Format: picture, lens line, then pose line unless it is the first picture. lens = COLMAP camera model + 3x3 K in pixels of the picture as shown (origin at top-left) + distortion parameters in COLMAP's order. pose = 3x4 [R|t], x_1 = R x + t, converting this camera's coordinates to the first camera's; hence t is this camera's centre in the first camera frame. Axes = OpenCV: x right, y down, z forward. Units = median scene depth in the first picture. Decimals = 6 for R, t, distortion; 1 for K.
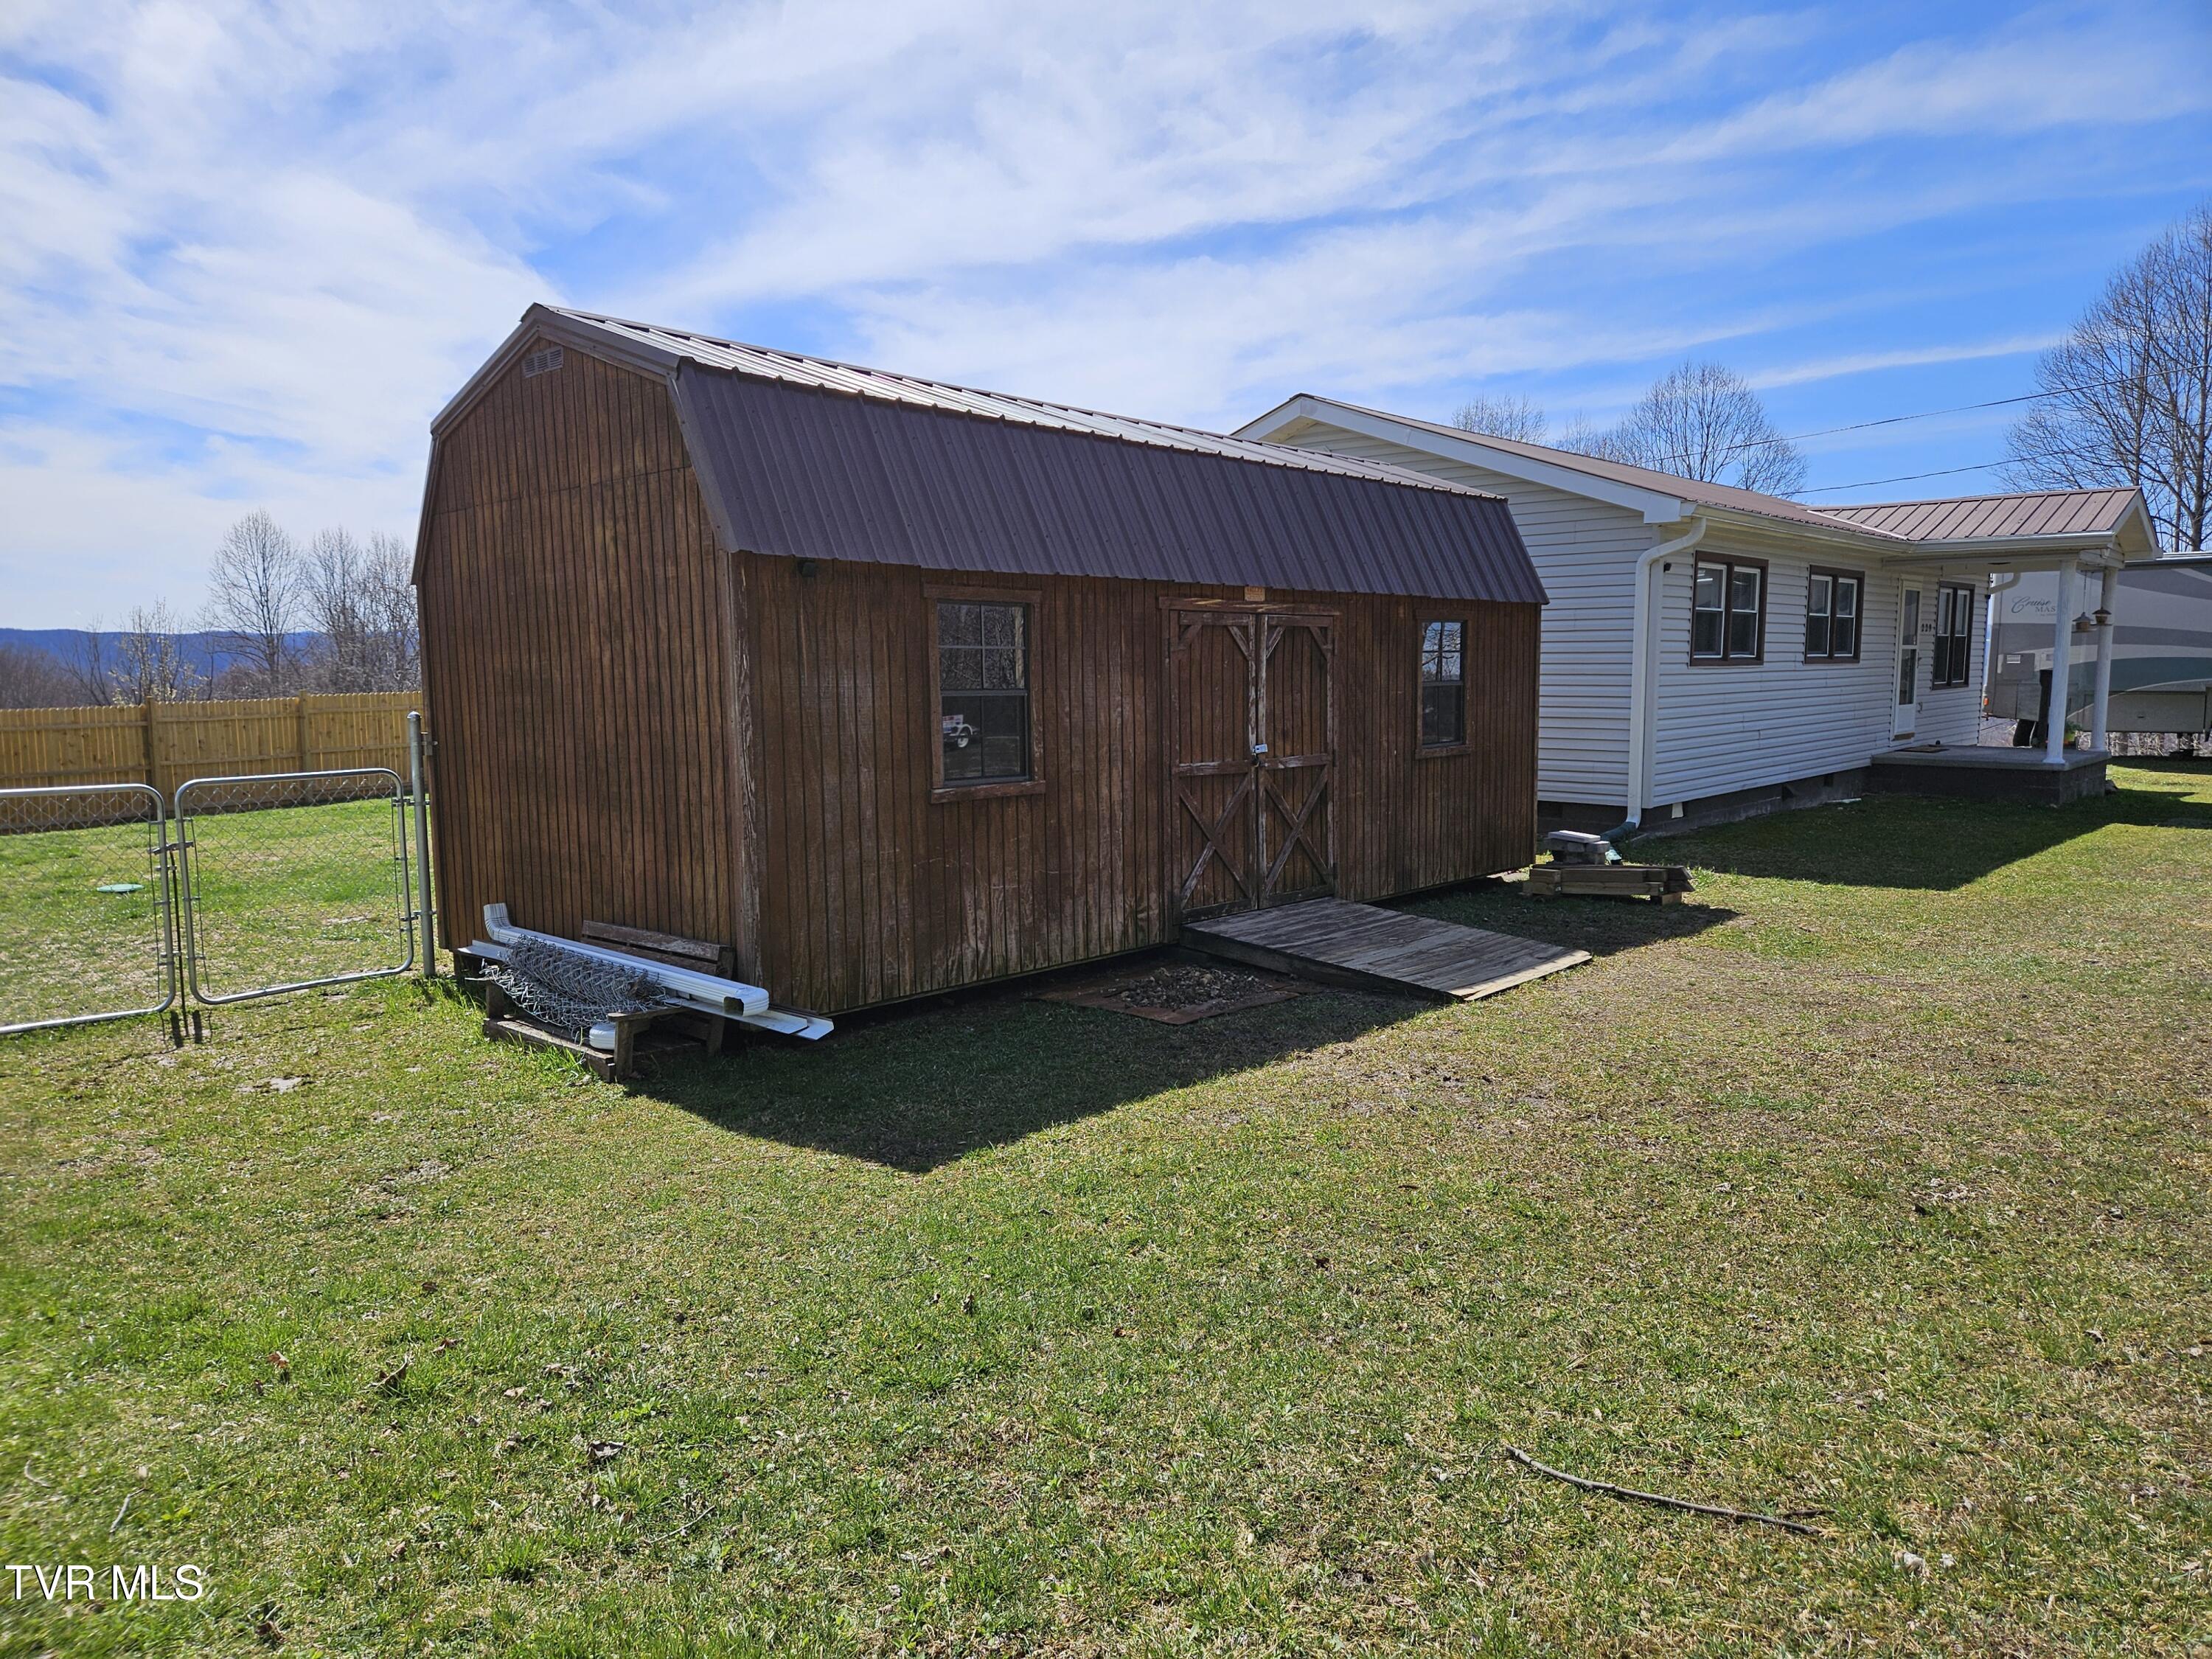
lens RADIAL K [[1487.2, 0, 1096.3], [0, 1487.2, 823.2], [0, 0, 1]] dist [0.083448, -0.072510]
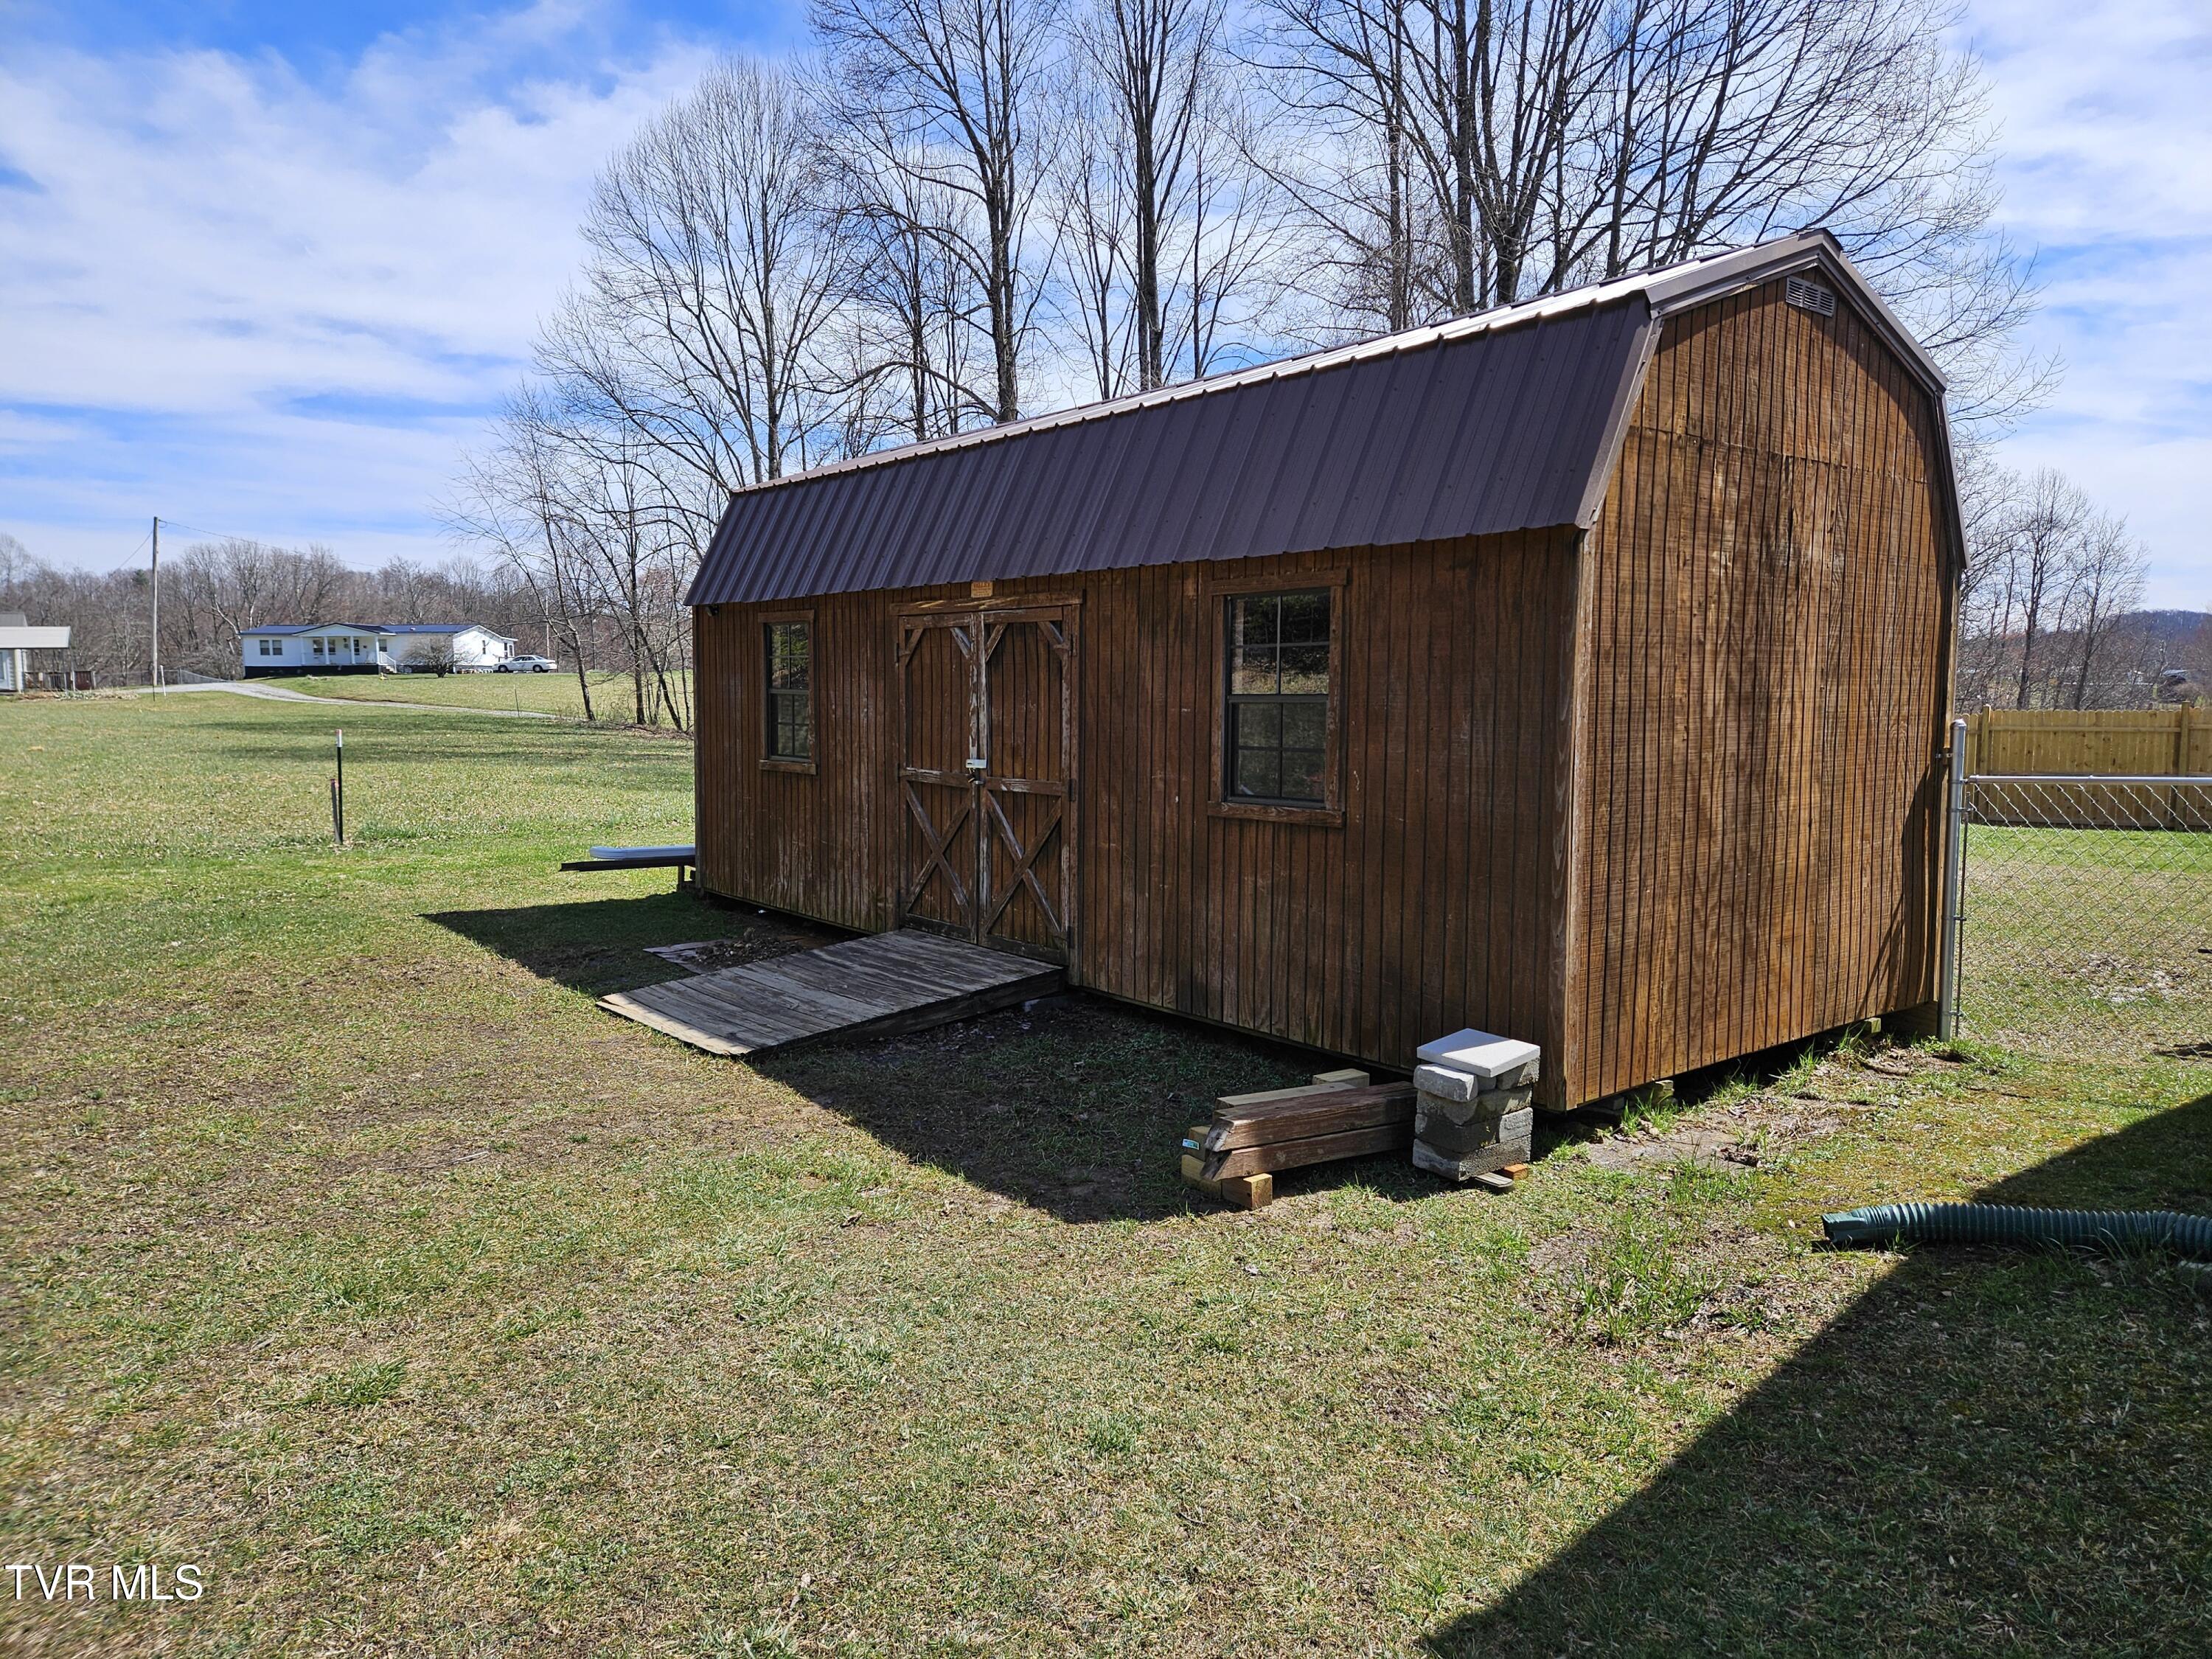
lens RADIAL K [[1487.2, 0, 1096.3], [0, 1487.2, 823.2], [0, 0, 1]] dist [0.083448, -0.072510]
pose [[-0.142080, 0.101329, -0.984655, 1.075638], [-0.101154, 0.988053, 0.116275, -0.138110], [0.984673, 0.116122, -0.130133, 1.312703]]
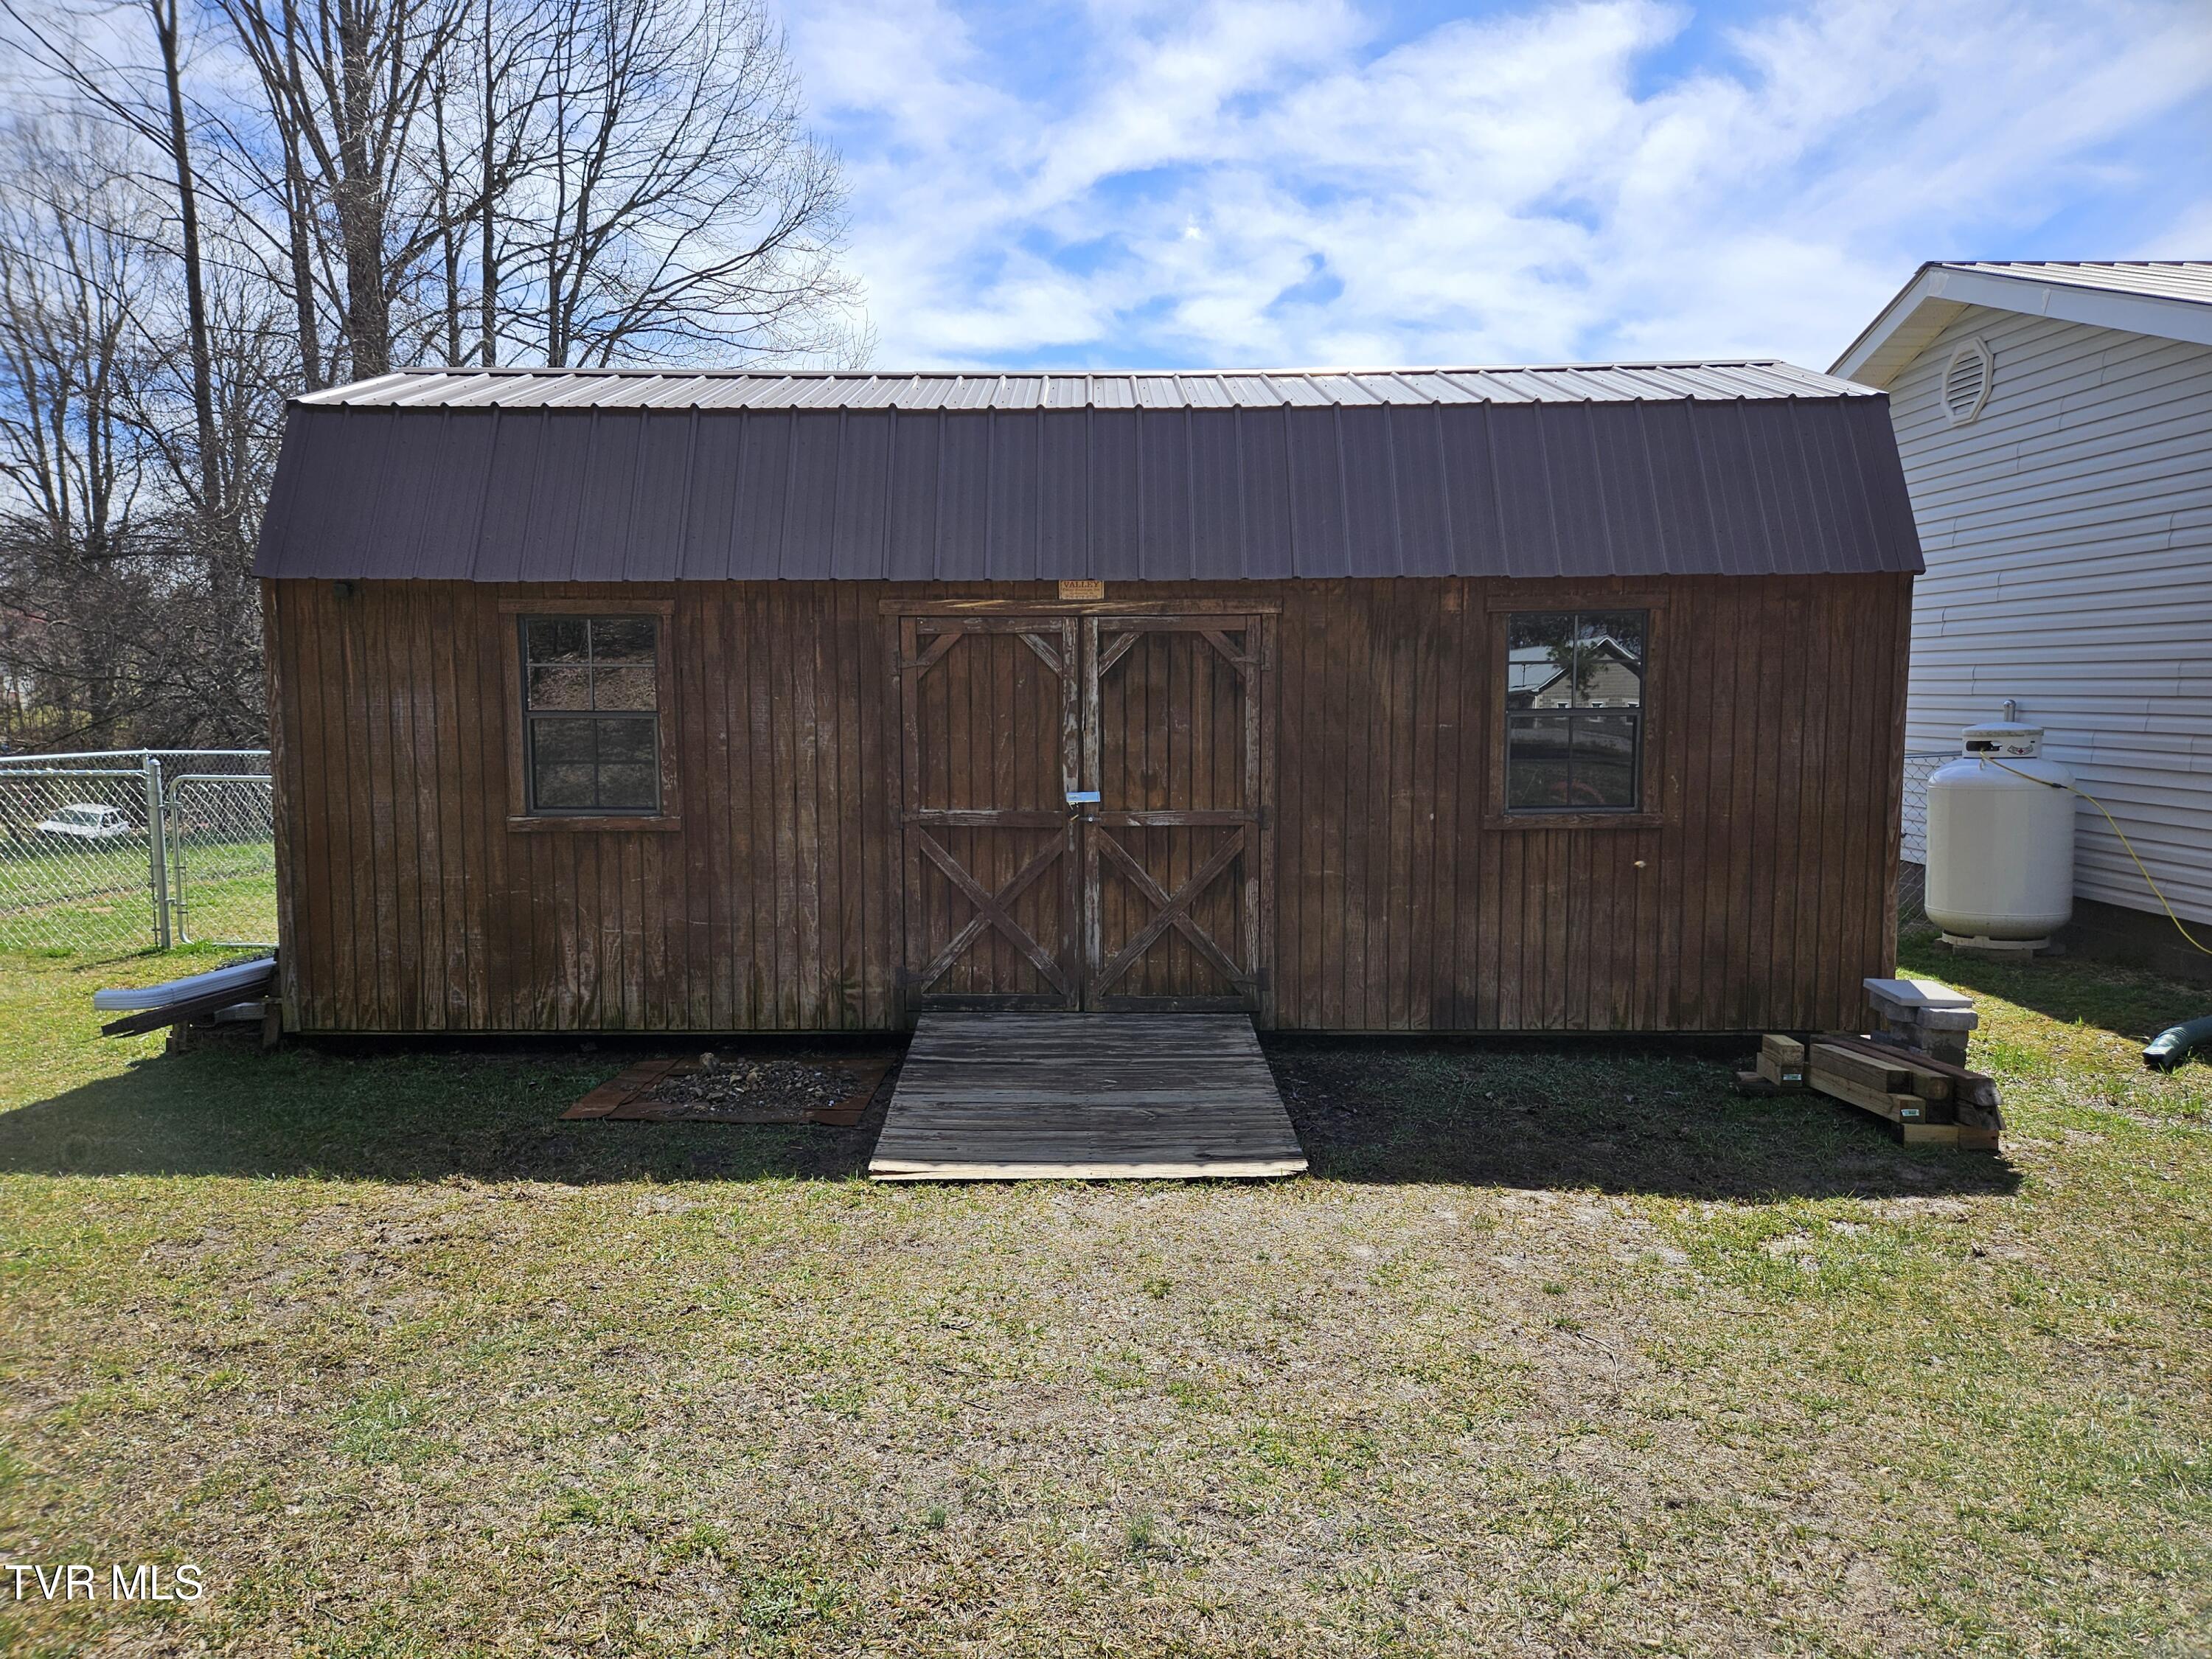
lens RADIAL K [[1487.2, 0, 1096.3], [0, 1487.2, 823.2], [0, 0, 1]] dist [0.083448, -0.072510]
pose [[0.669623, 0.078492, -0.738542, 0.733979], [-0.076555, 0.996398, 0.036486, -0.071462], [0.738745, 0.032107, 0.673220, 0.556959]]
